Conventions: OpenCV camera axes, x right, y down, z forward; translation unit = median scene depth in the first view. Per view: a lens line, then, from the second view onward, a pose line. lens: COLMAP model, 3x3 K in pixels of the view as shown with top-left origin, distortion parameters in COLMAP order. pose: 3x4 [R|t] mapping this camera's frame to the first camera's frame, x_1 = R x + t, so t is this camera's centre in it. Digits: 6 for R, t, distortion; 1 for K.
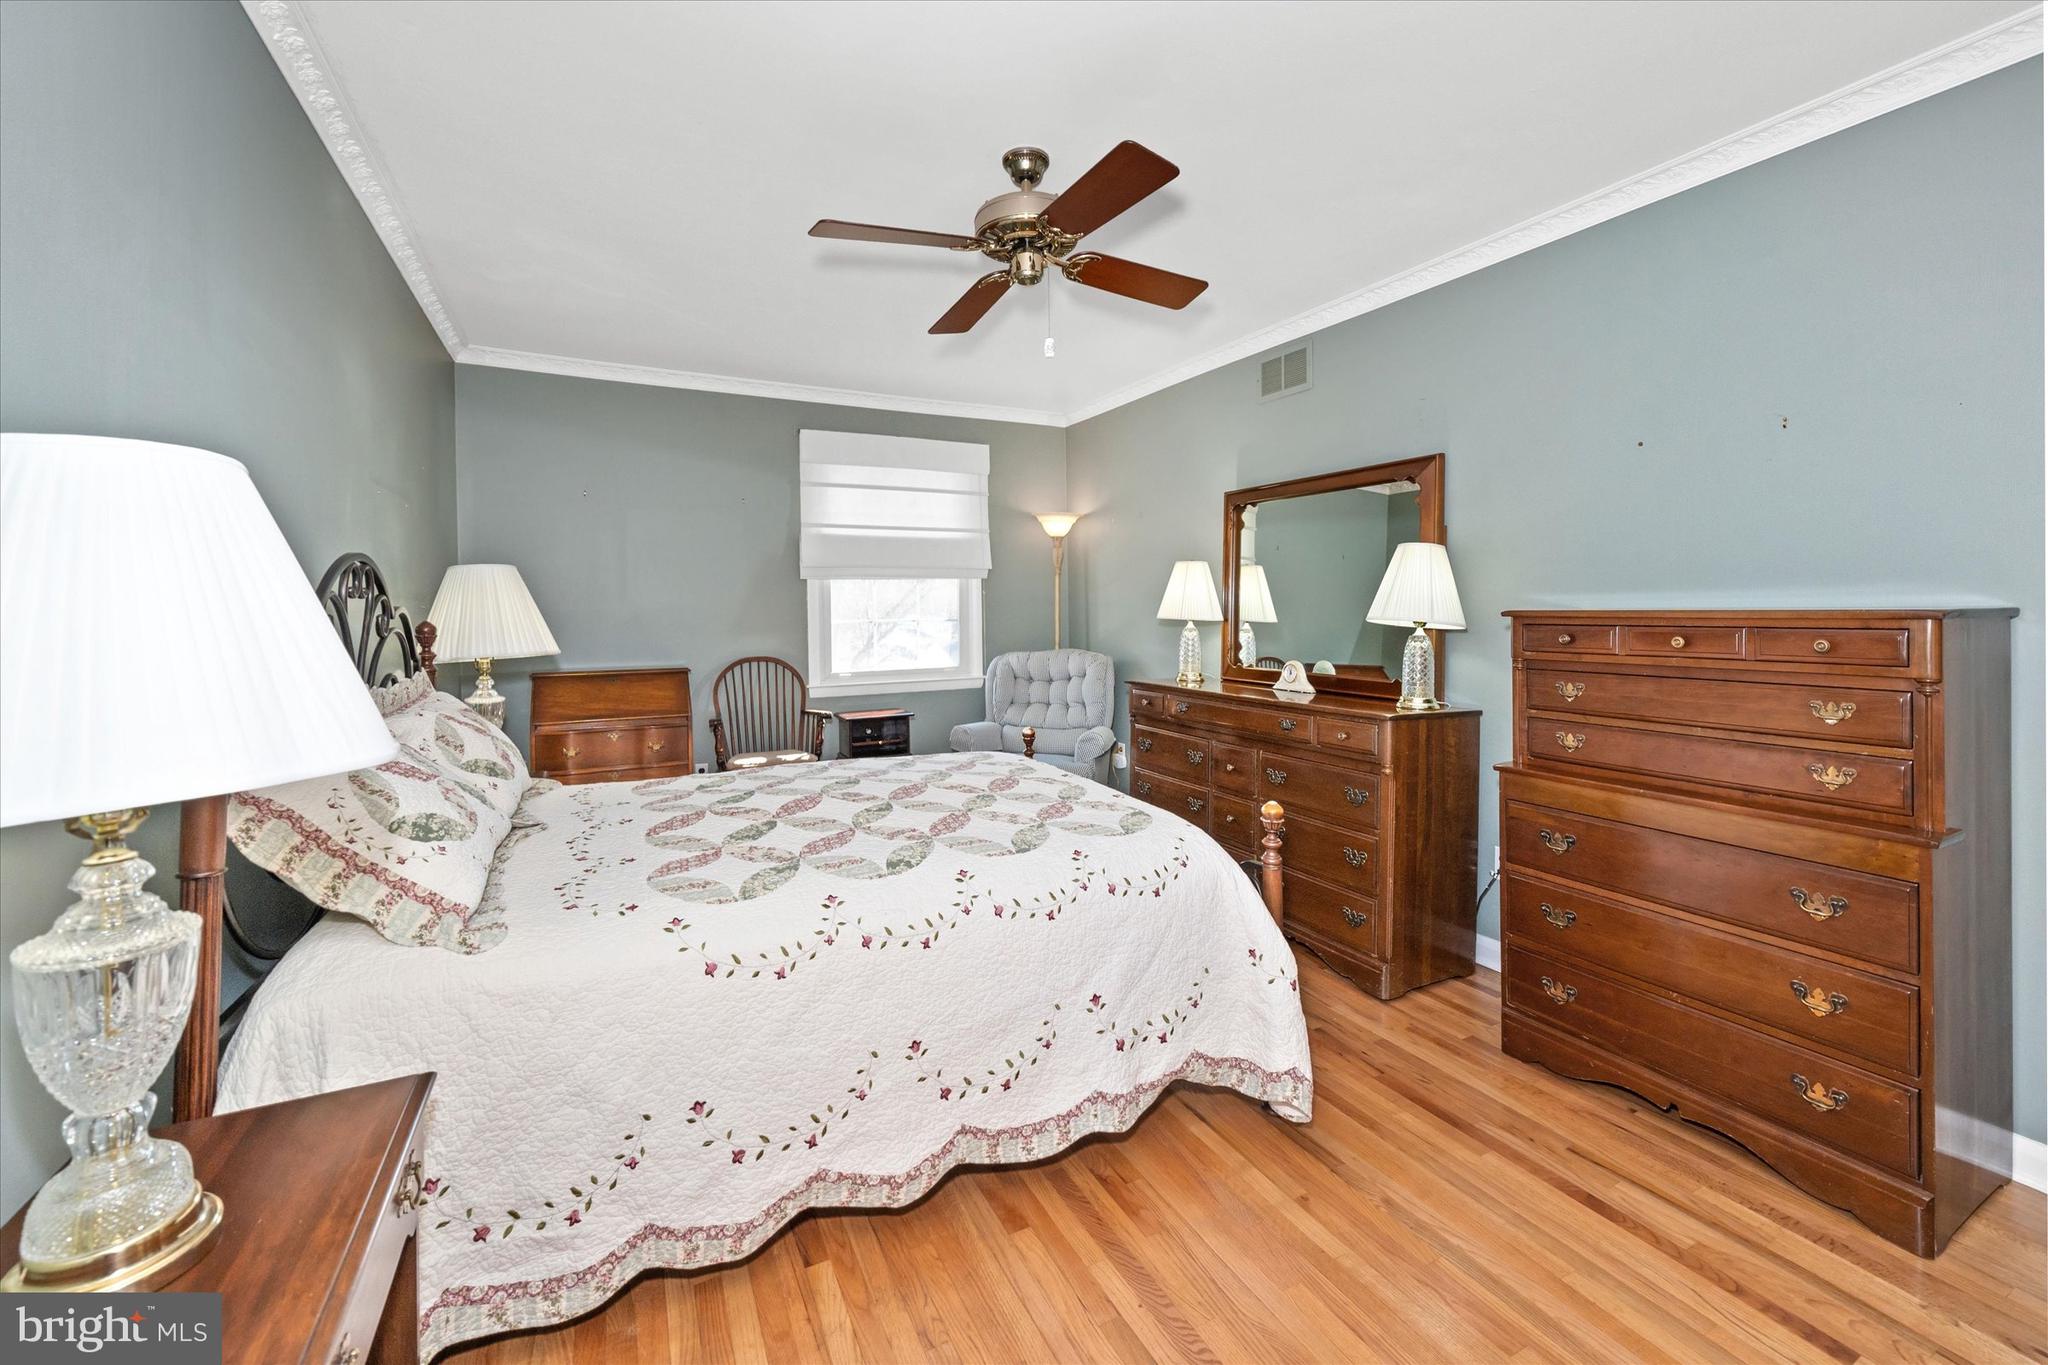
lens RADIAL K [[813.9, 0, 1025.1], [0, 813.9, 613.0], [0, 0, 1]] dist [-0.001843, -0.000483]
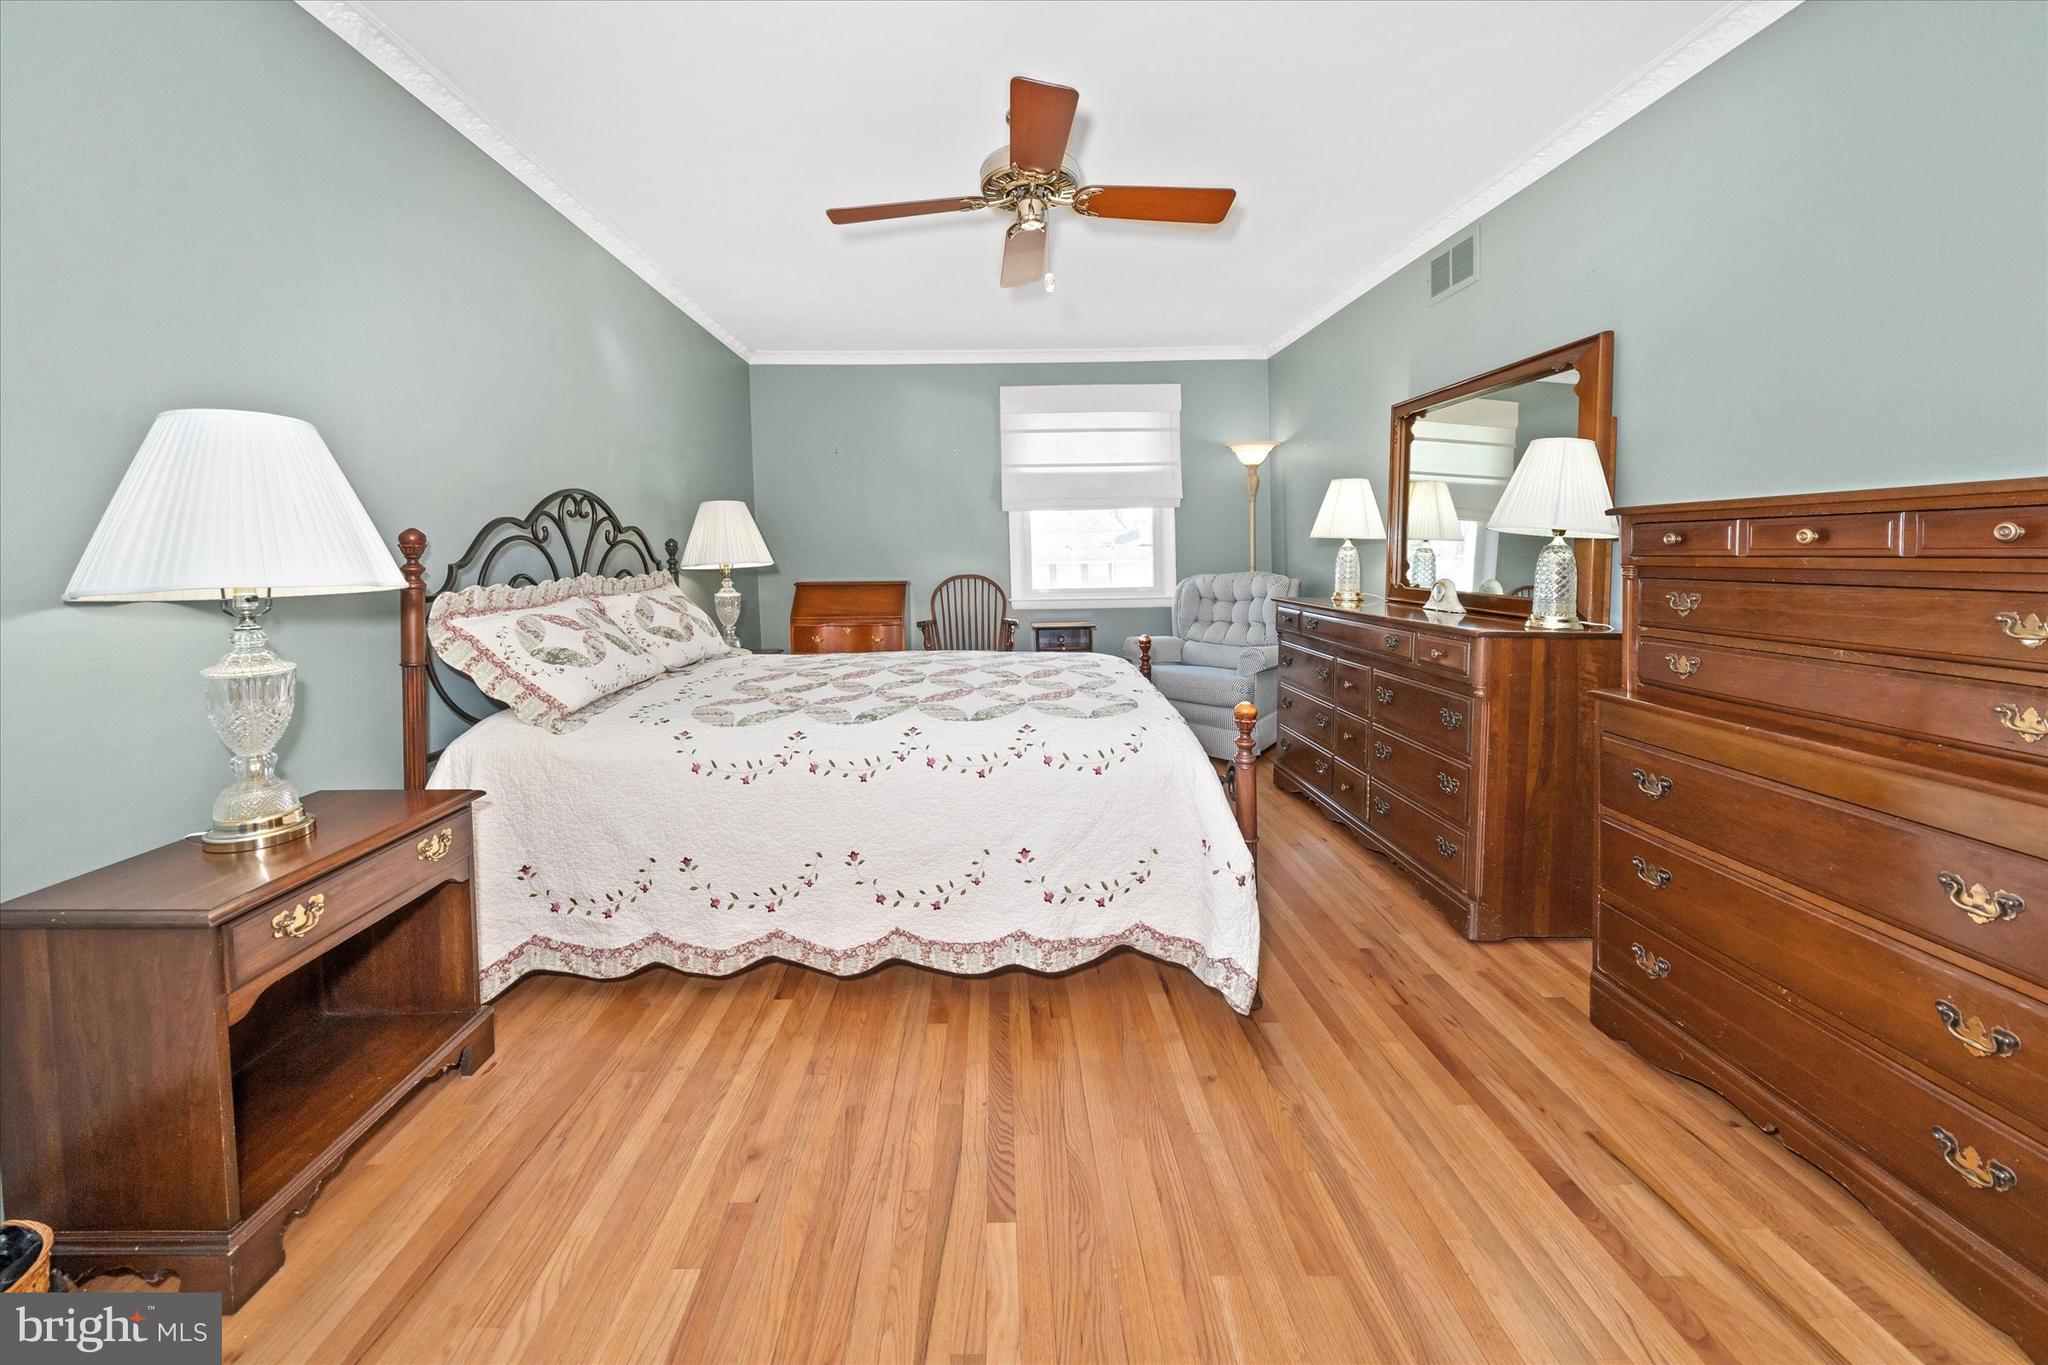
lens RADIAL K [[718.3, 0, 1019.0], [0, 718.3, 579.6], [0, 0, 1]] dist [-0.002142, -0.000292]
pose [[0.903358, 0.007790, -0.428817, 0.428555], [0.008217, 0.999337, 0.035466, 0.046796], [0.428809, -0.035562, 0.902695, 0.083900]]
